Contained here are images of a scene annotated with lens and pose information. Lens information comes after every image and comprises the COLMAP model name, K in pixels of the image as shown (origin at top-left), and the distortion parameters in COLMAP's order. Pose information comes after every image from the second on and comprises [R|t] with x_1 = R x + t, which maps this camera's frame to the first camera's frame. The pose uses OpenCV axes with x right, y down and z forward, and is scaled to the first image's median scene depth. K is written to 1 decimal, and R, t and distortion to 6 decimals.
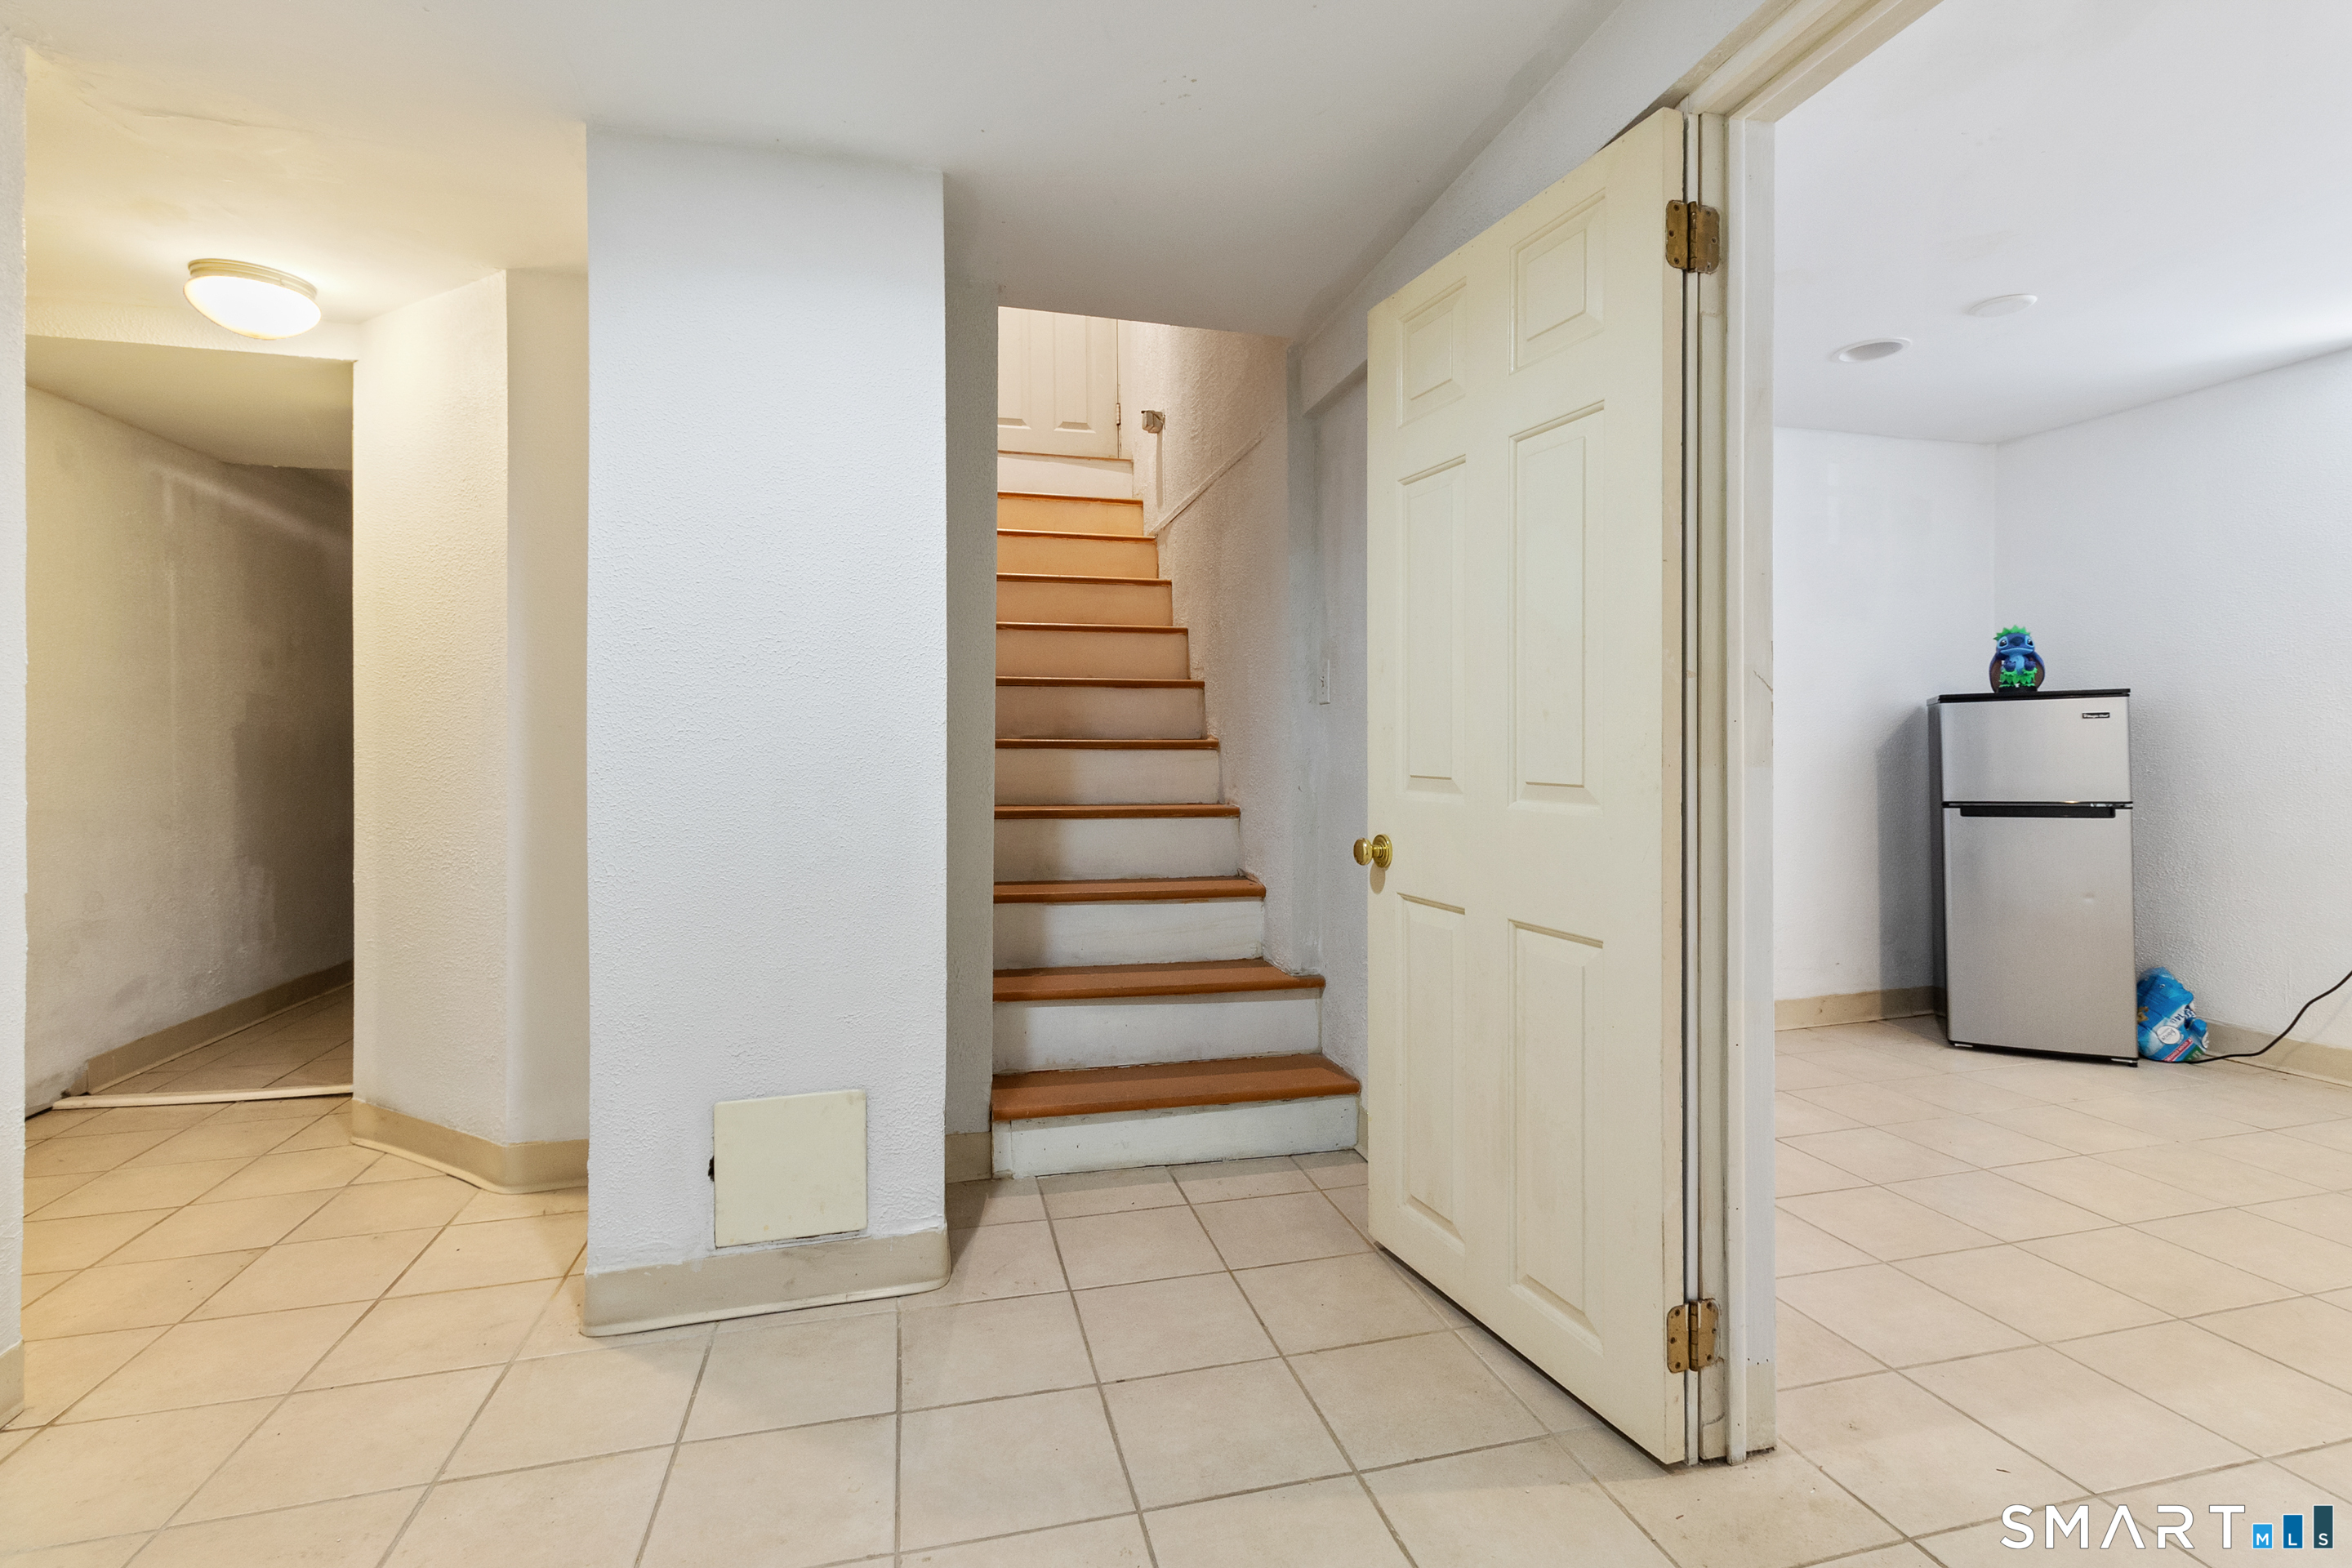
lens RADIAL K [[1090.6, 0, 1192.3], [0, 1090.6, 748.4], [0, 0, 1]] dist [0.001172, 0.000220]
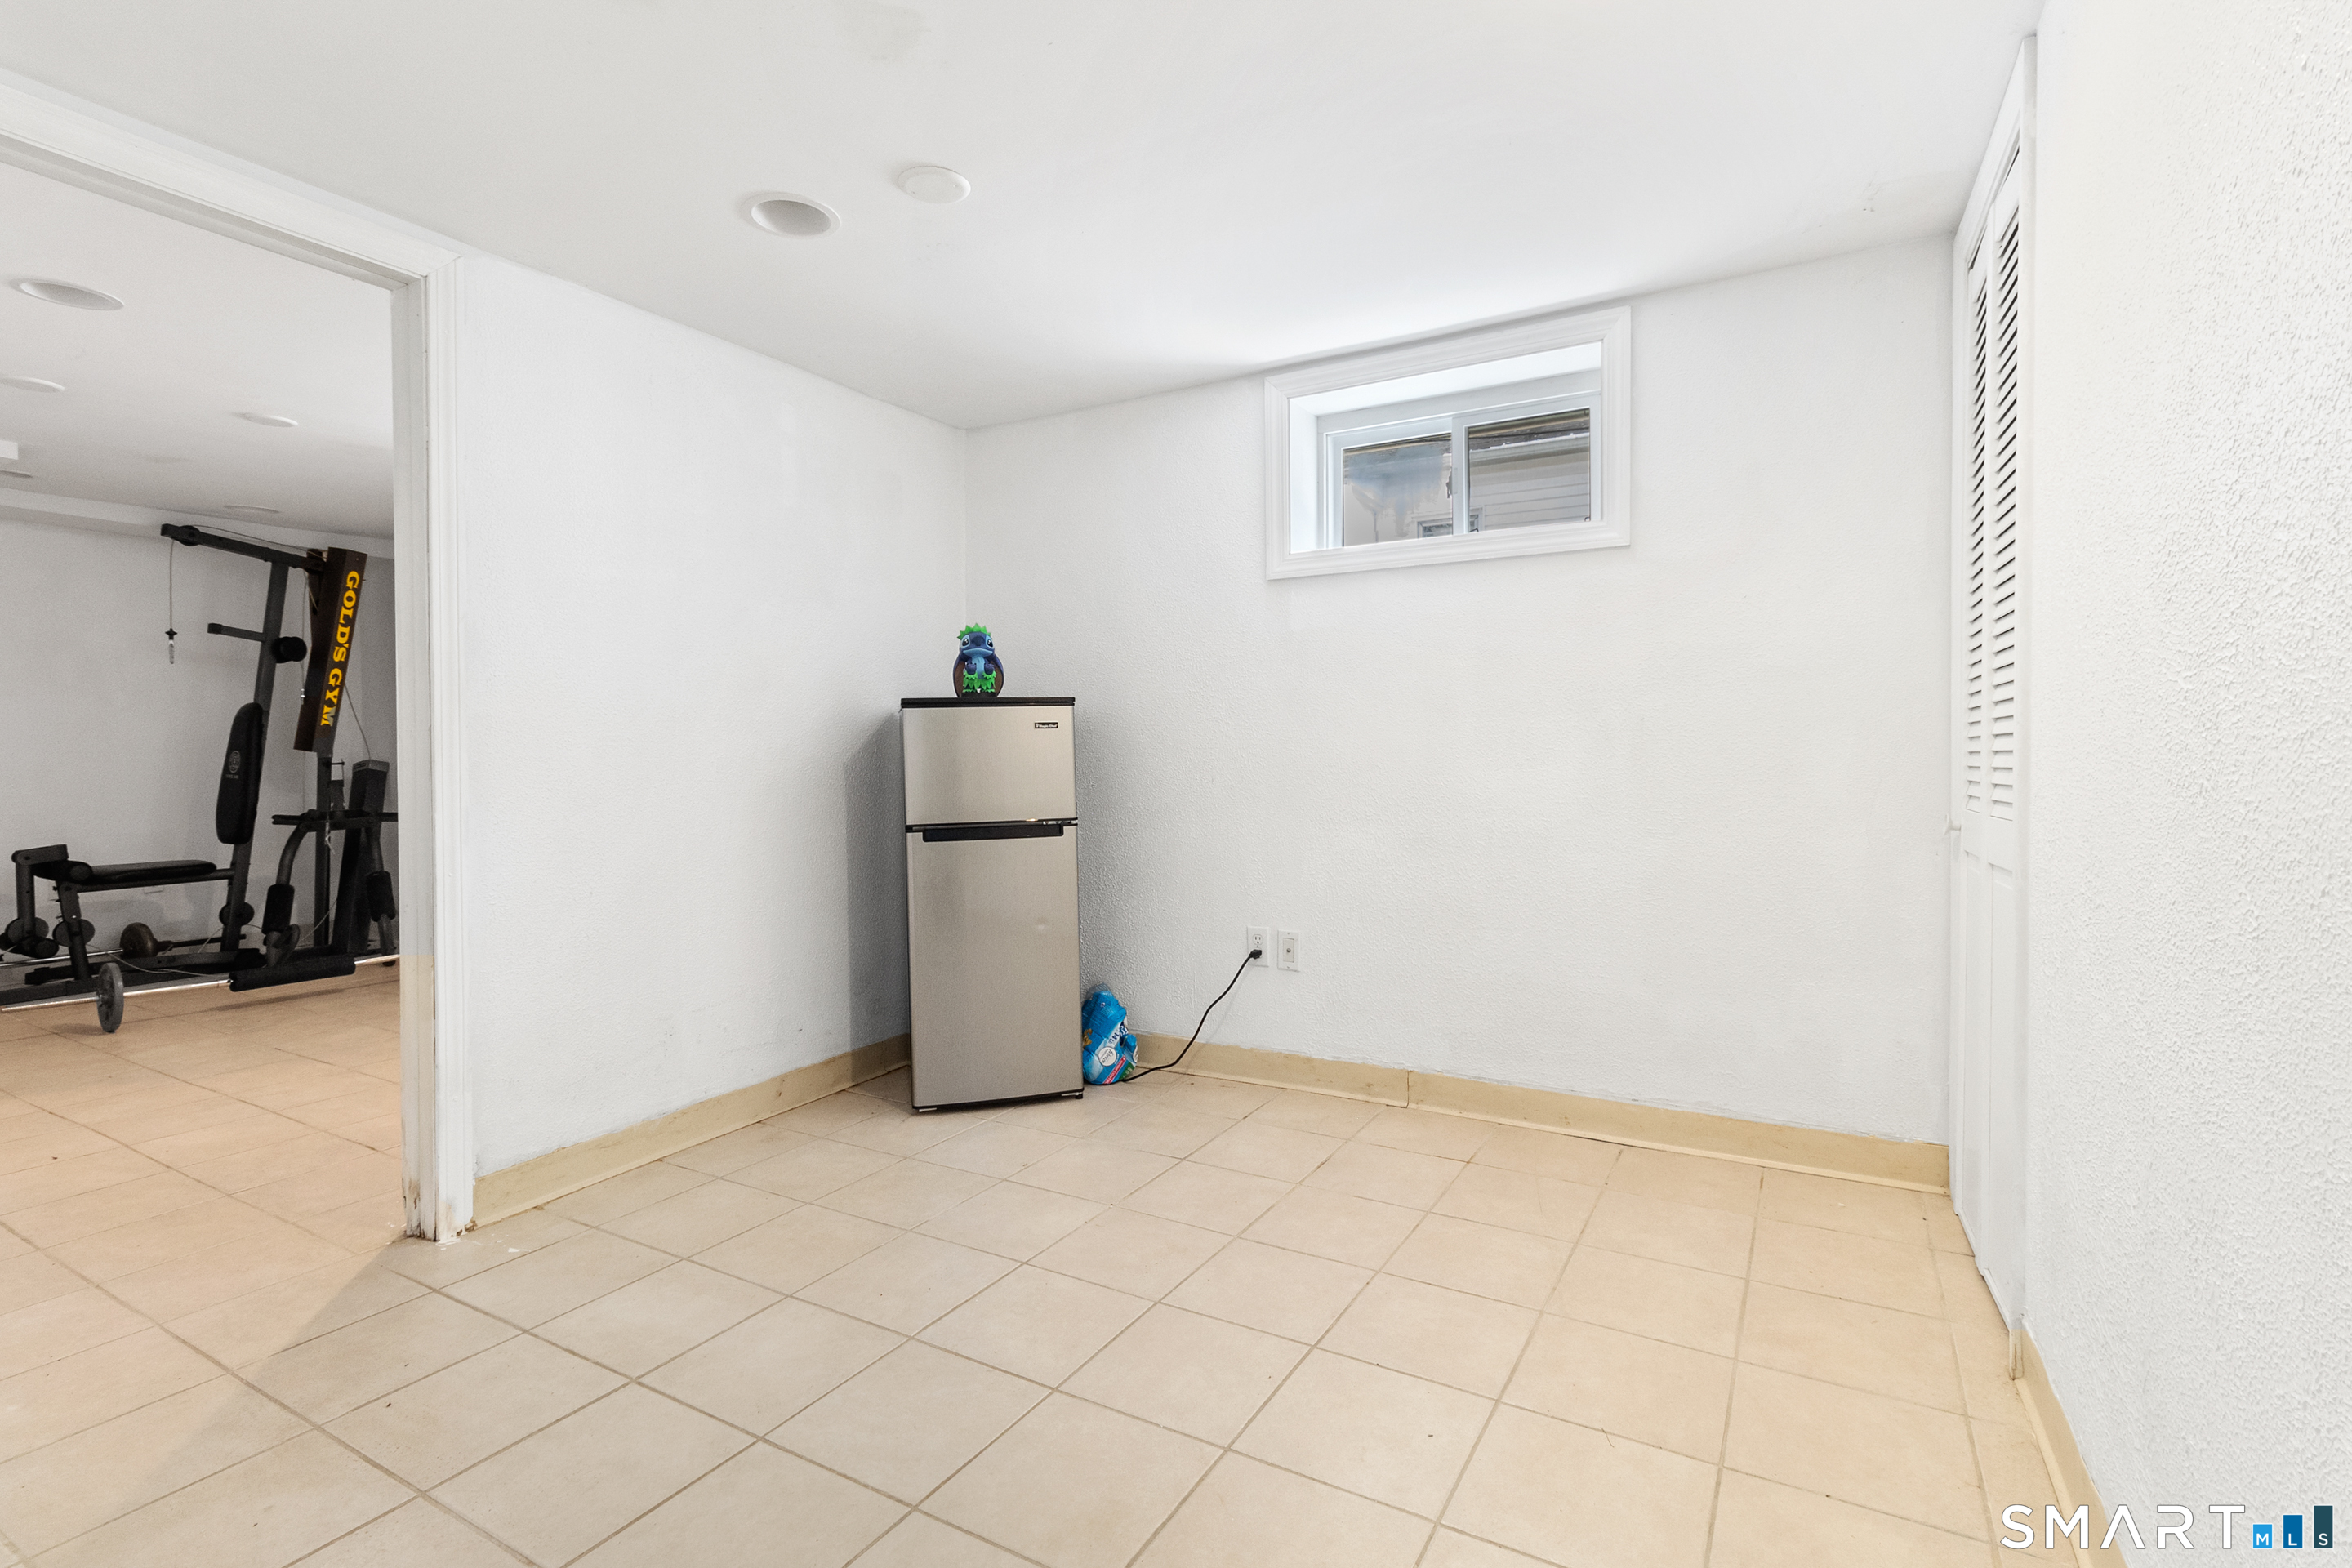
lens RADIAL K [[1090.6, 0, 1192.3], [0, 1090.6, 748.4], [0, 0, 1]] dist [0.001172, 0.000220]
pose [[0.698471, 0.001289, 0.715637, 0.242412], [0.005163, 0.999963, -0.006840, -0.003685], [-0.715620, 0.008473, 0.698439, 0.255940]]
